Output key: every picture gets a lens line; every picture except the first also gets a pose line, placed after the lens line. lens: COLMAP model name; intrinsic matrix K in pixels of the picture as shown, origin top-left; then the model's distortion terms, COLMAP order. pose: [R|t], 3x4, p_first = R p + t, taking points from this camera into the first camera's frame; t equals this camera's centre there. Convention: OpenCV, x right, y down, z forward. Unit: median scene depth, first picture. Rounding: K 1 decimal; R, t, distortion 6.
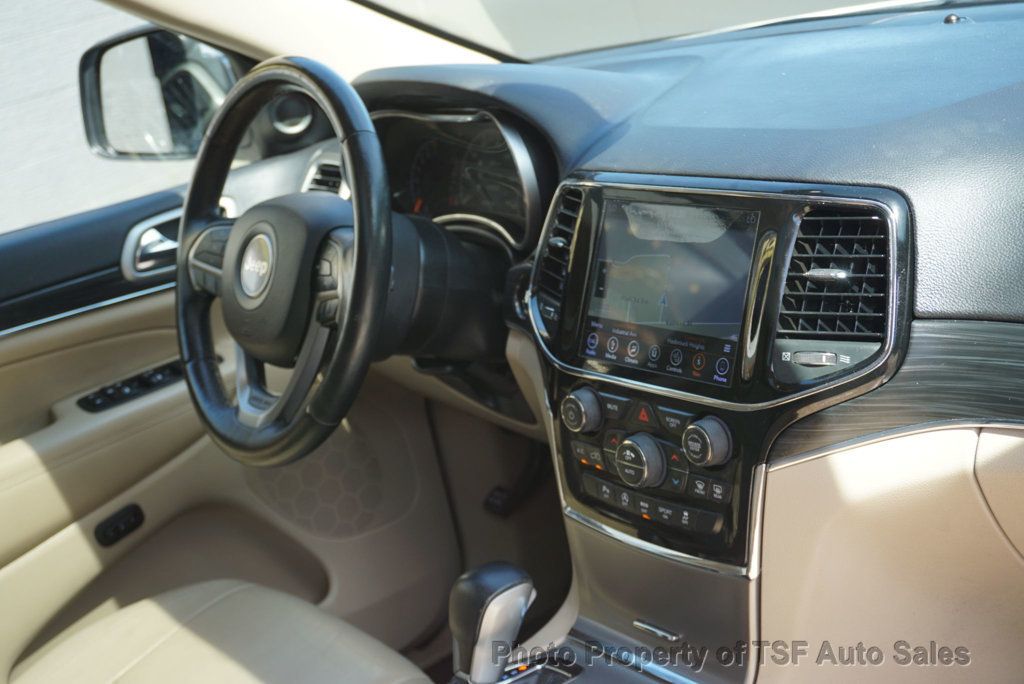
lens RADIAL K [[1422.4, 0, 510.7], [0, 1422.4, 347.2], [0, 0, 1]] dist [0.033463, 0.000000]
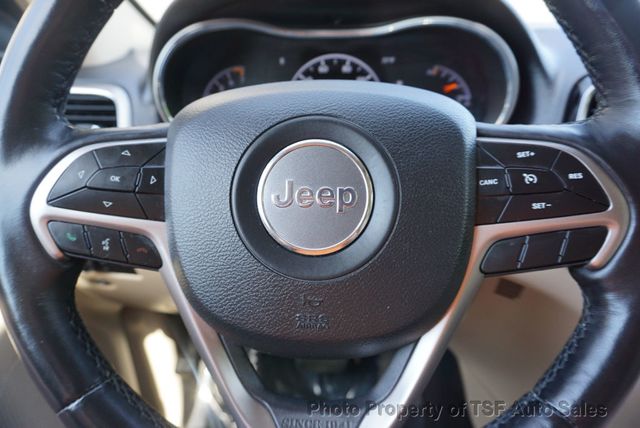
lens RADIAL K [[425.1, 0, 322.6], [0, 425.1, 209.7], [0, 0, 1]] dist [-0.028491, 0.000863]
pose [[0.643080, -0.121050, 0.756171, -0.365750], [0.130099, 0.990343, 0.047895, -0.073670], [-0.754667, 0.067577, 0.652619, 1.092762]]
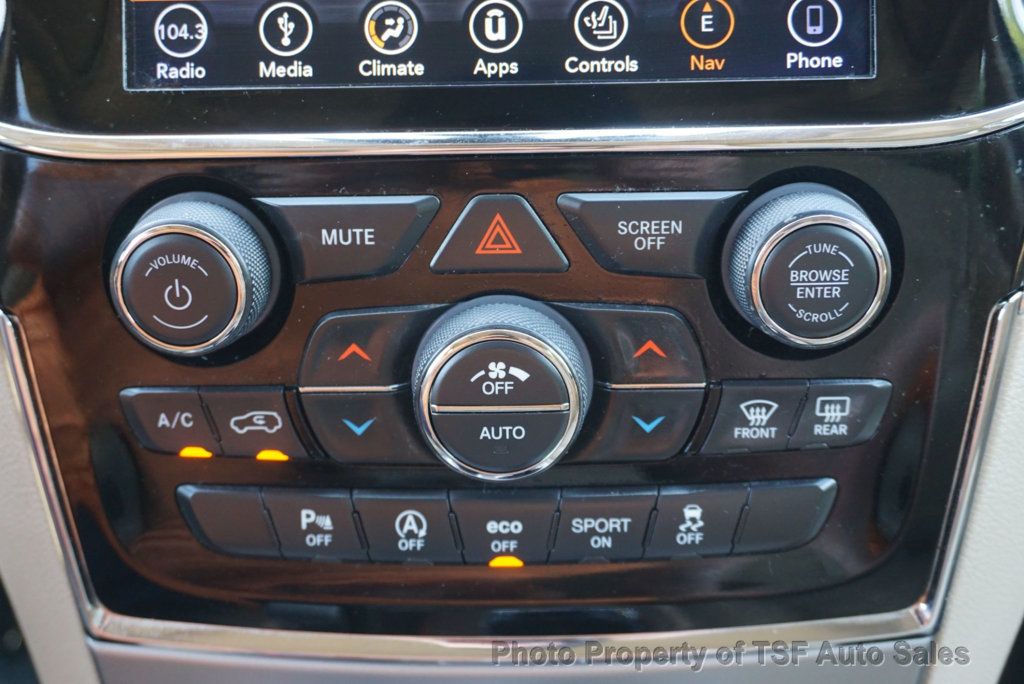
lens RADIAL K [[1151.1, 0, 512.4], [0, 1151.1, 334.5], [0, 0, 1]] dist [0.016473, 0.000000]
pose [[0.619180, -0.173892, 0.765753, -0.094065], [0.142435, 0.983867, 0.108251, 0.042233], [-0.772223, 0.042044, 0.633959, 0.849838]]
